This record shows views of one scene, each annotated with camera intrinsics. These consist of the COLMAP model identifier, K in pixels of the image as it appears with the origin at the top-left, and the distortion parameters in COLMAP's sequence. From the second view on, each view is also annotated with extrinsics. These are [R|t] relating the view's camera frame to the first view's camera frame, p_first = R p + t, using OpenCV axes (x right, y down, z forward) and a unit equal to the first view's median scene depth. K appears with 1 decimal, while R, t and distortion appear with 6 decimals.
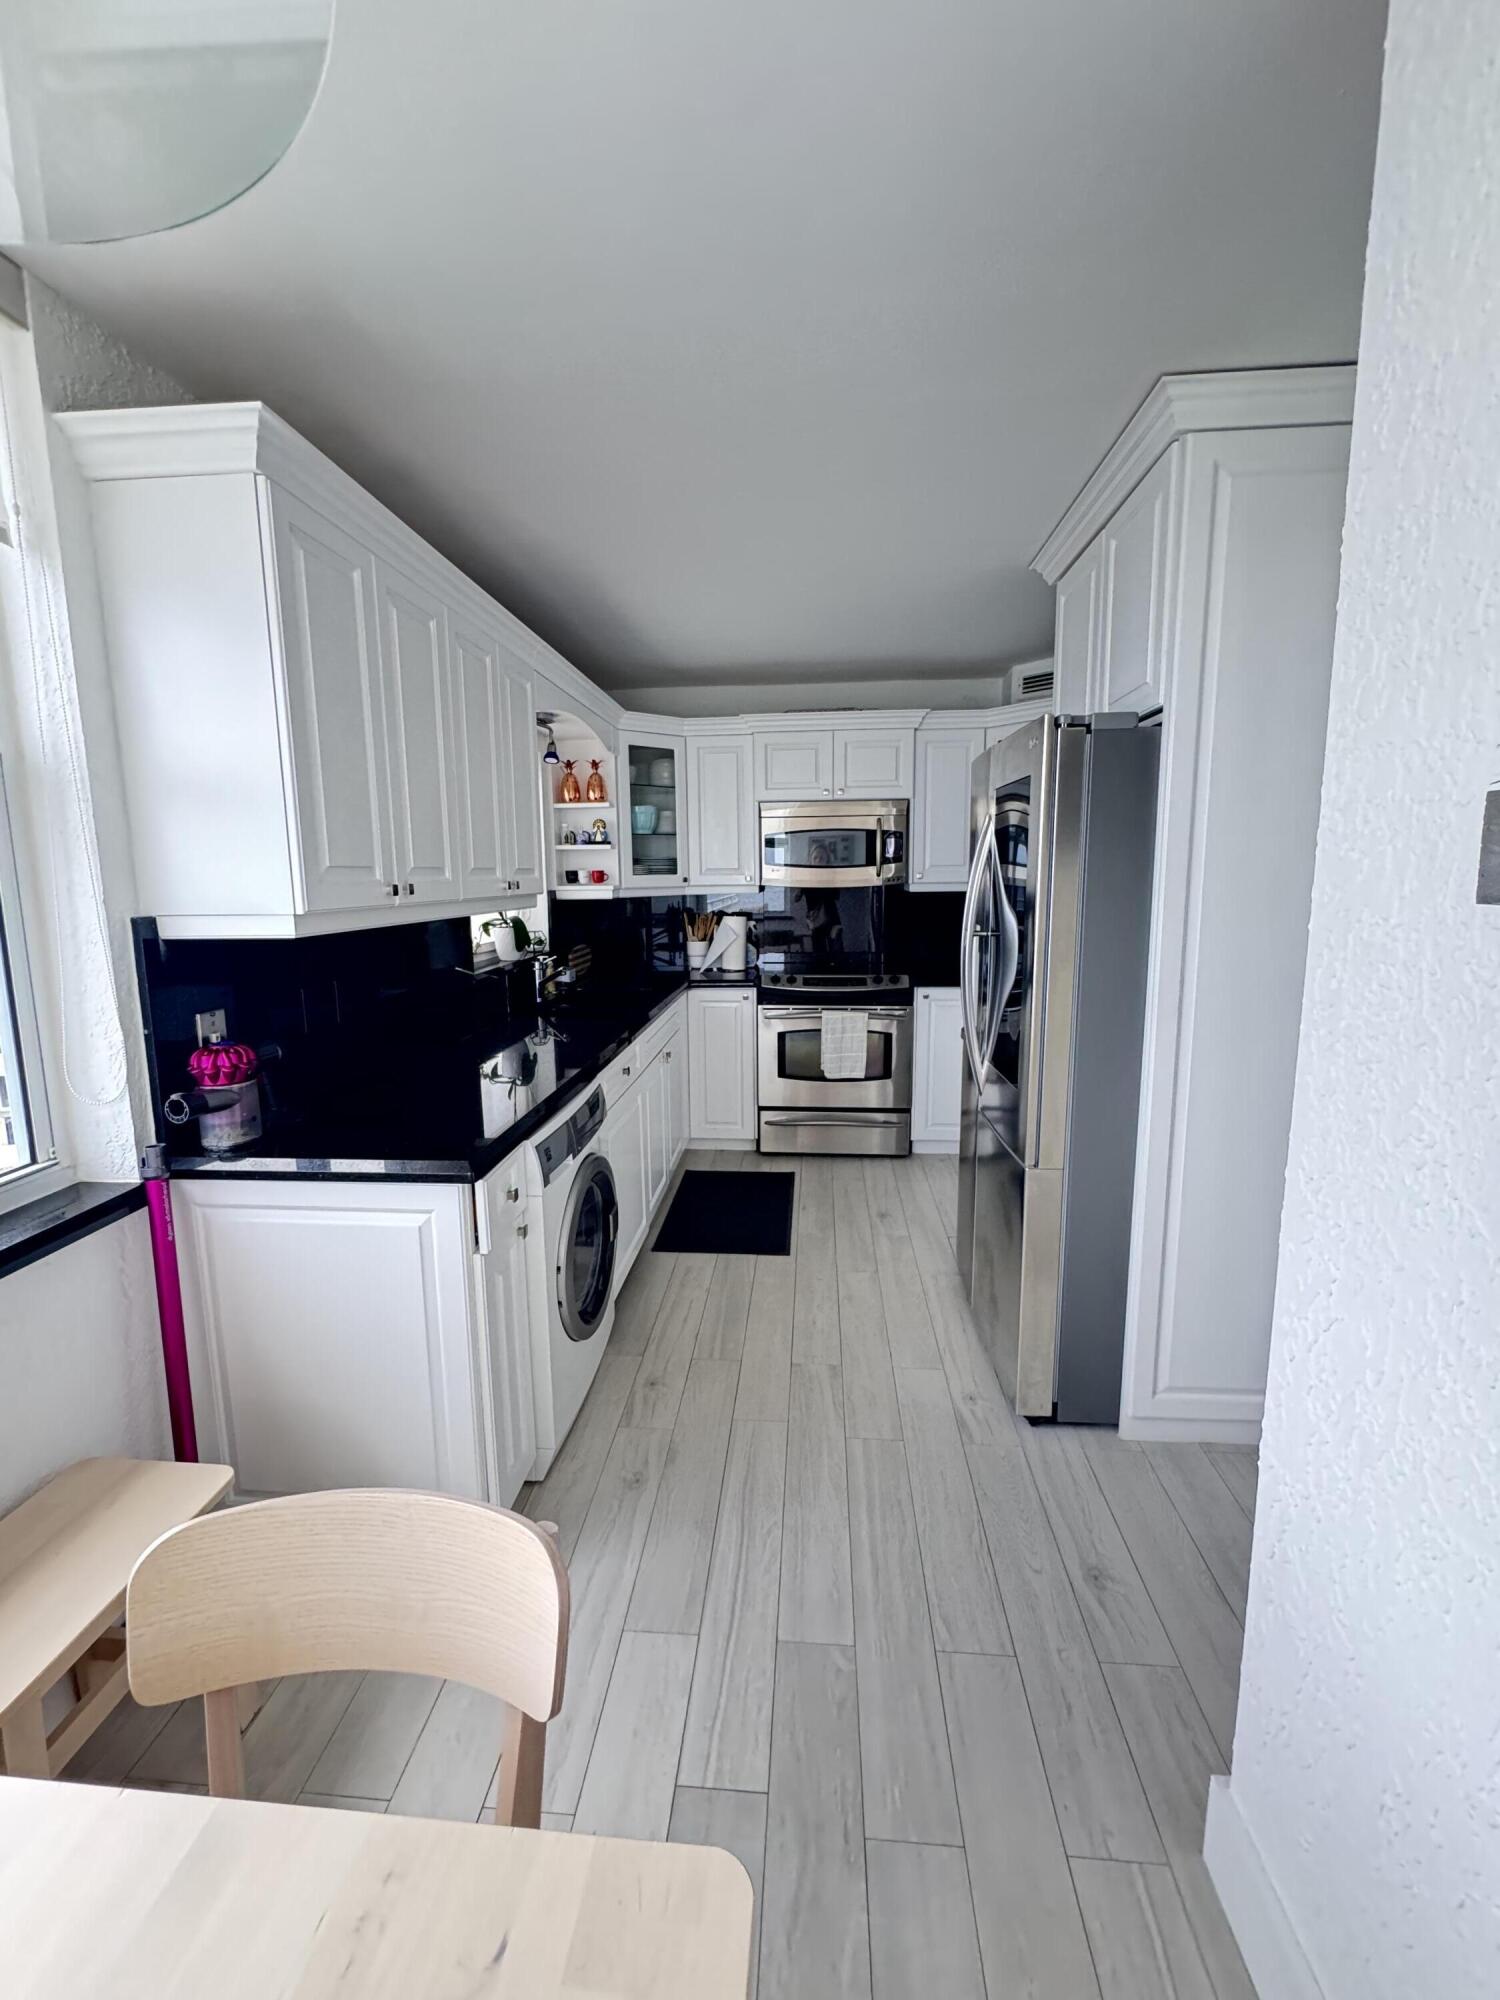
lens RADIAL K [[801.6, 0, 753.3], [0, 801.6, 993.9], [0, 0, 1]] dist [-0.004304, 0.000210]
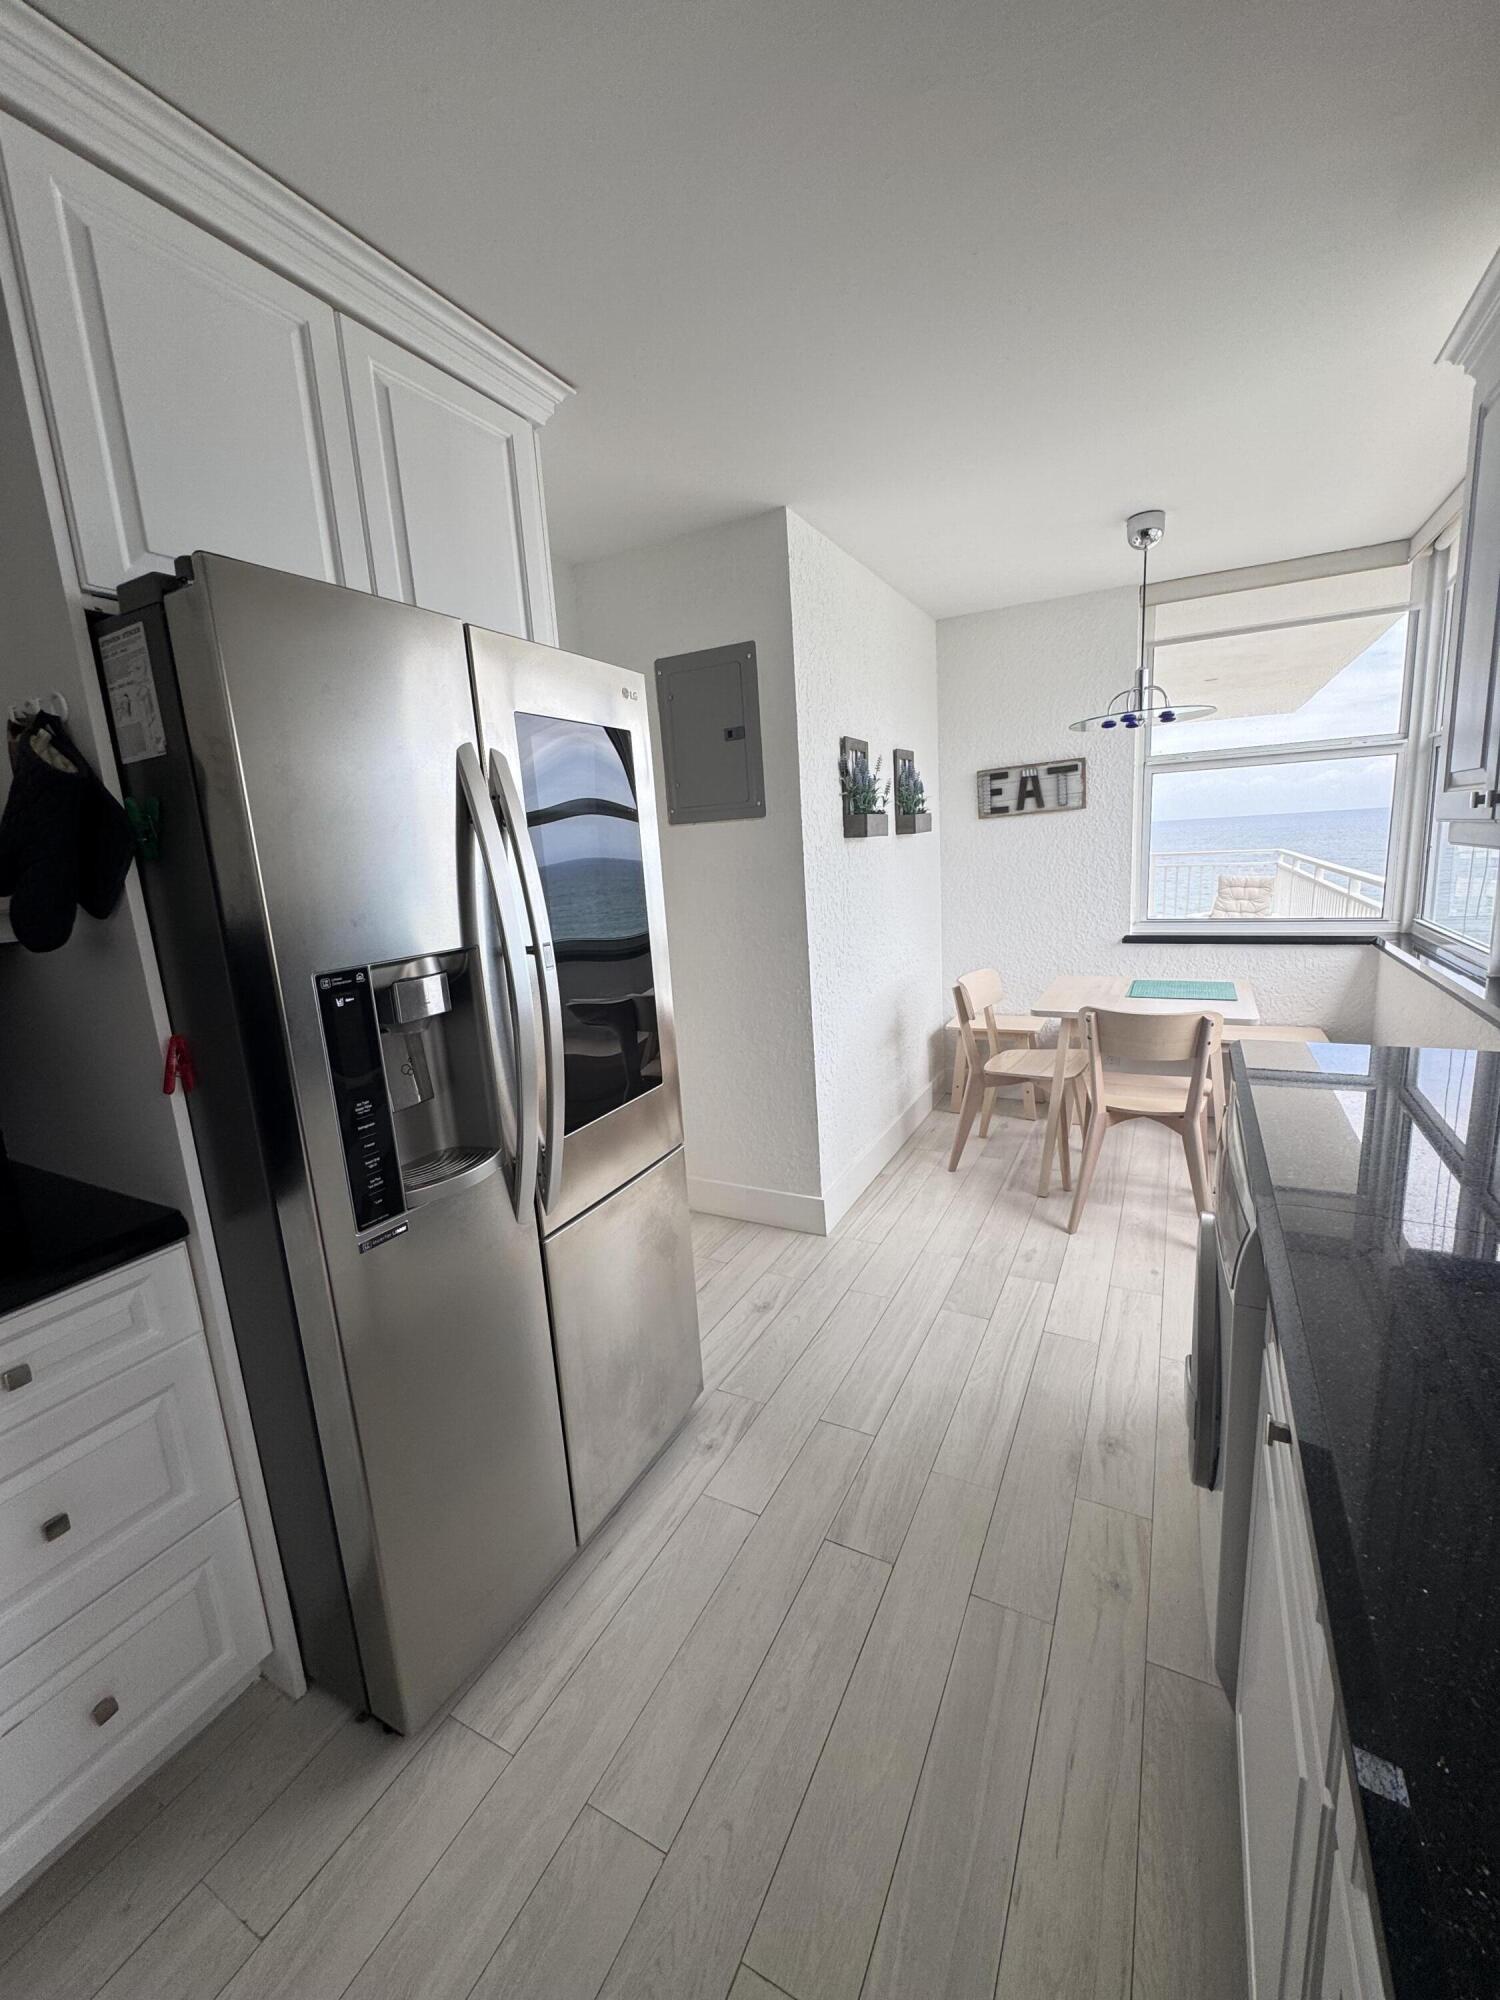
lens RADIAL K [[801.6, 0, 768.7], [0, 801.6, 1000.2], [0, 0, 1]] dist [-0.004304, 0.000210]
pose [[-0.920896, -0.002455, 0.389802, -0.138326], [0.128230, 0.942419, 0.308875, -0.233462], [-0.368115, 0.334426, -0.867555, 1.779754]]
